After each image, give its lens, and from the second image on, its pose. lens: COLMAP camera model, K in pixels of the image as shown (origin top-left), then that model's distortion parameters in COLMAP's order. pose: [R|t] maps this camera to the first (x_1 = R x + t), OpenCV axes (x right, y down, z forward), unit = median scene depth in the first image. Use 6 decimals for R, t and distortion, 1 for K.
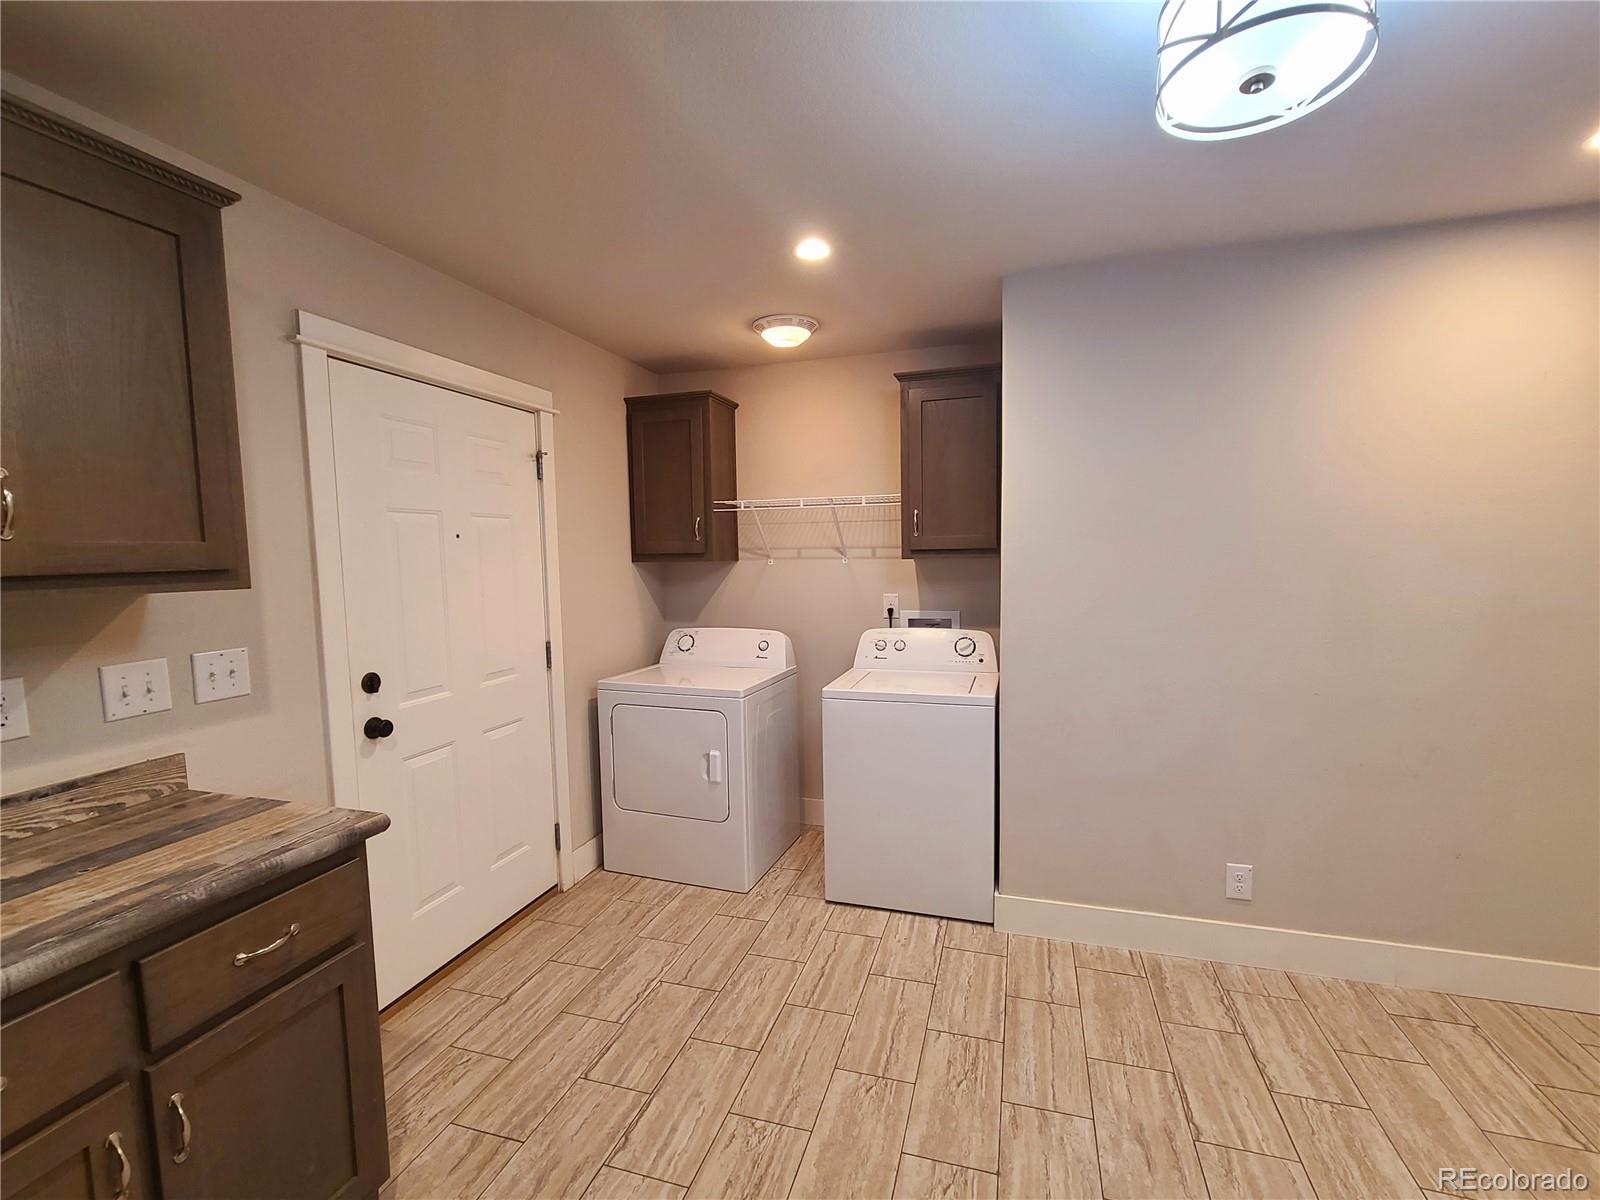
lens RADIAL K [[698.4, 0, 812.0], [0, 698.4, 605.8], [0, 0, 1]] dist [0.003527, -0.002854]
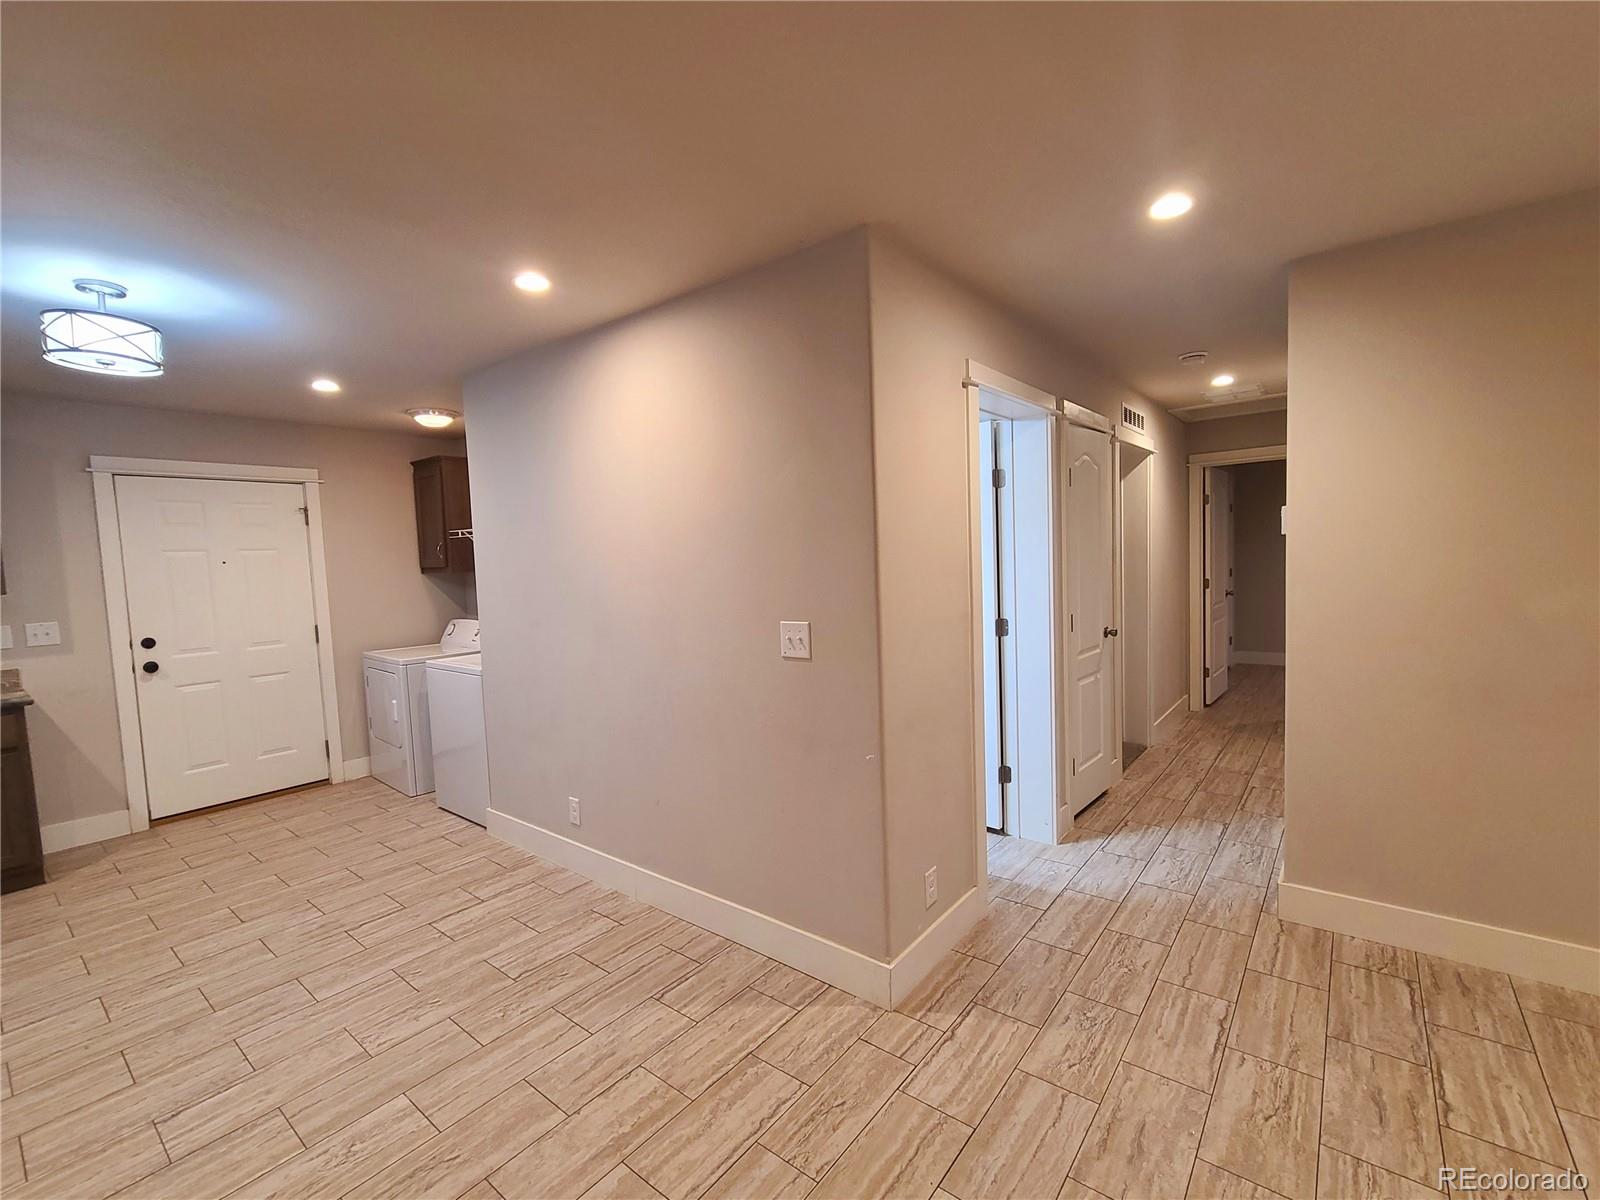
lens RADIAL K [[698.4, 0, 812.0], [0, 698.4, 605.8], [0, 0, 1]] dist [0.003527, -0.002854]
pose [[0.932615, 0.011071, -0.360703, 1.683016], [-0.009853, 0.999938, 0.005216, -0.017888], [0.360738, -0.001311, 0.932666, -0.110840]]
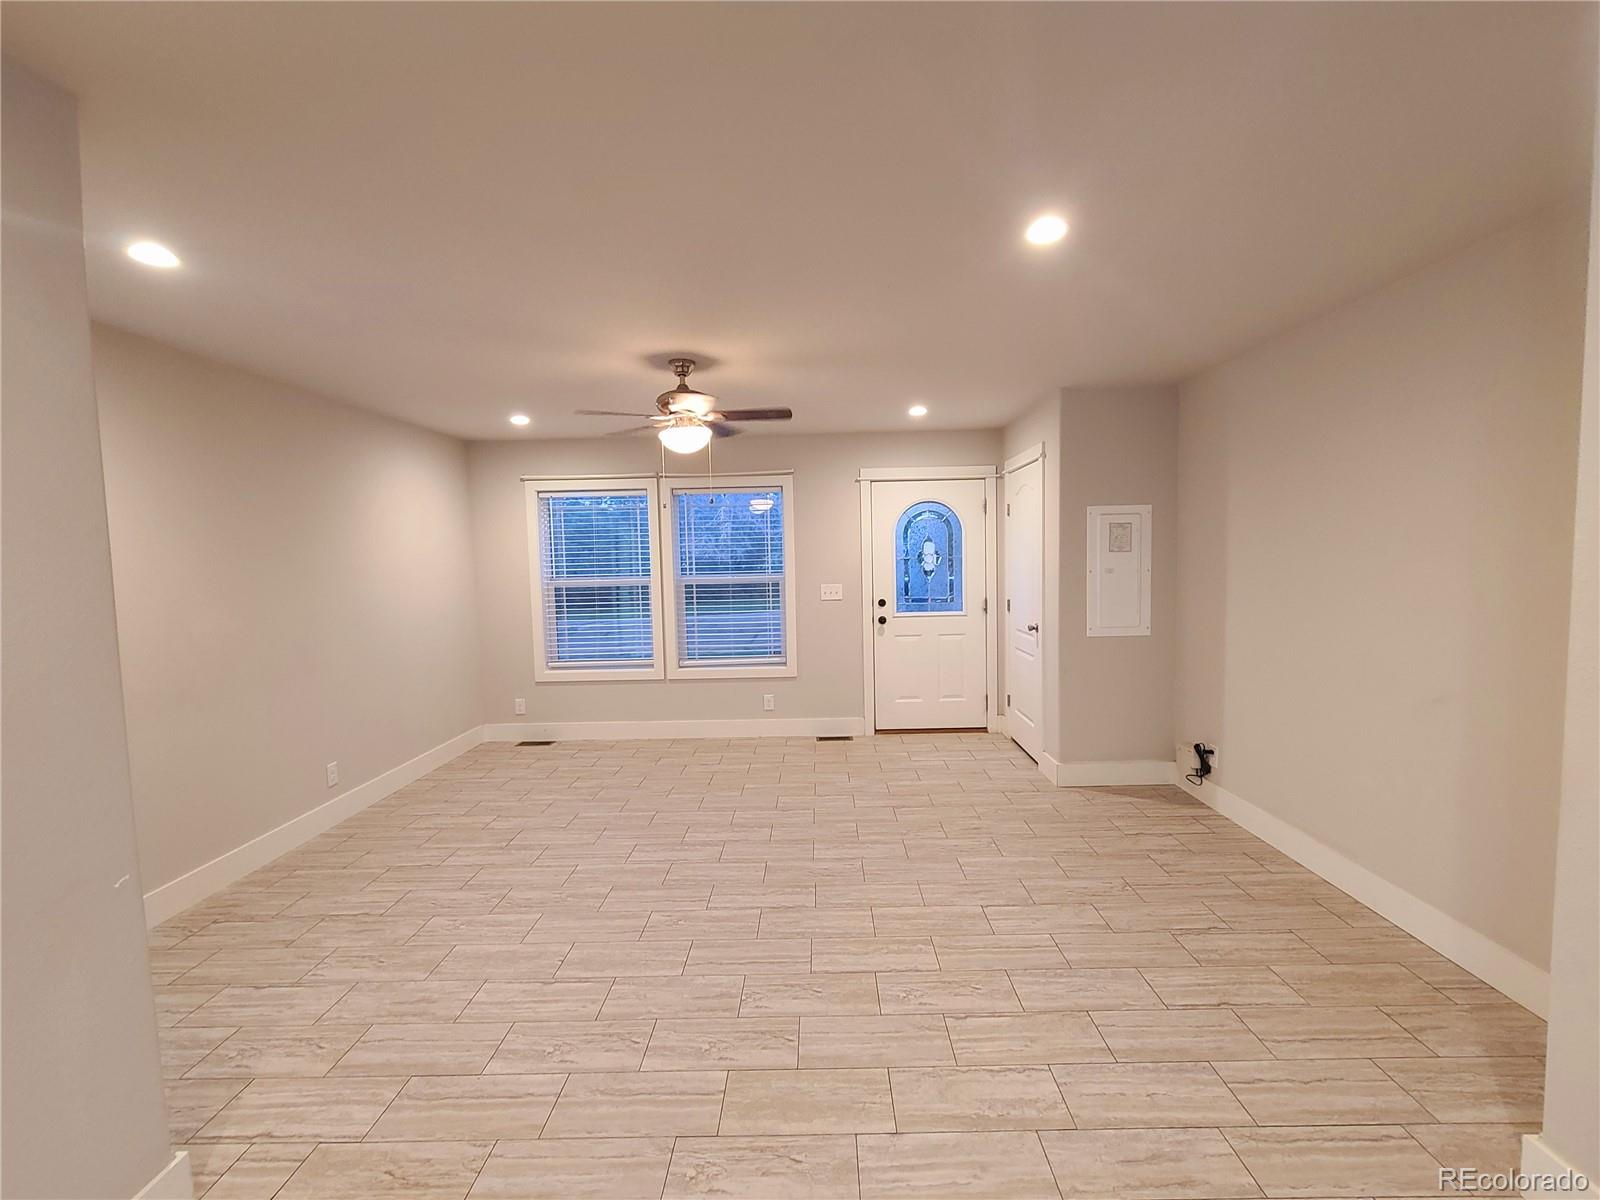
lens RADIAL K [[698.4, 0, 812.0], [0, 698.4, 605.8], [0, 0, 1]] dist [0.003527, -0.002854]
pose [[-0.284176, -0.038965, 0.957980, 0.580274], [0.107182, 0.991620, 0.072128, -0.035495], [-0.952762, 0.123175, -0.277619, 0.380291]]
